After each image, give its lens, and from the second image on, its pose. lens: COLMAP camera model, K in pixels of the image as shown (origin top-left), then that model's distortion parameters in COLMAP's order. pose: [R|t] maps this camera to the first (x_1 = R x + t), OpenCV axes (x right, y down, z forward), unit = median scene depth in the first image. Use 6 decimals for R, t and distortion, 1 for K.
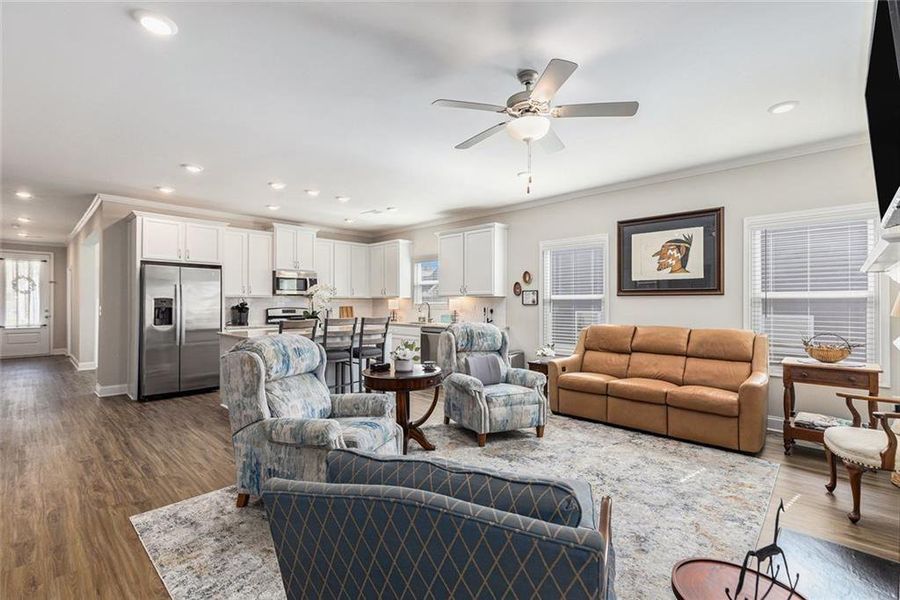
lens RADIAL K [[404.1, 0, 450.0], [0, 404.1, 300.0], [0, 0, 1]] dist [0.011122, -0.000117]
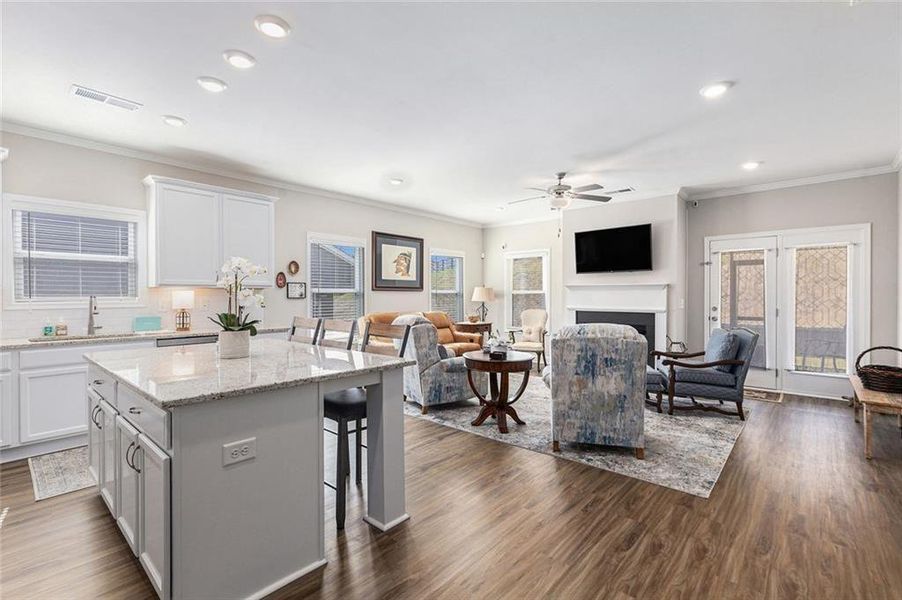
lens RADIAL K [[405.0, 0, 451.0], [0, 405.0, 300.0], [0, 0, 1]] dist [0.011122, -0.000117]
pose [[-0.033817, -0.009834, 0.999380, -0.881700], [-0.005936, 0.999936, 0.009639, 0.006316], [-0.999410, -0.005606, -0.033873, 0.827782]]
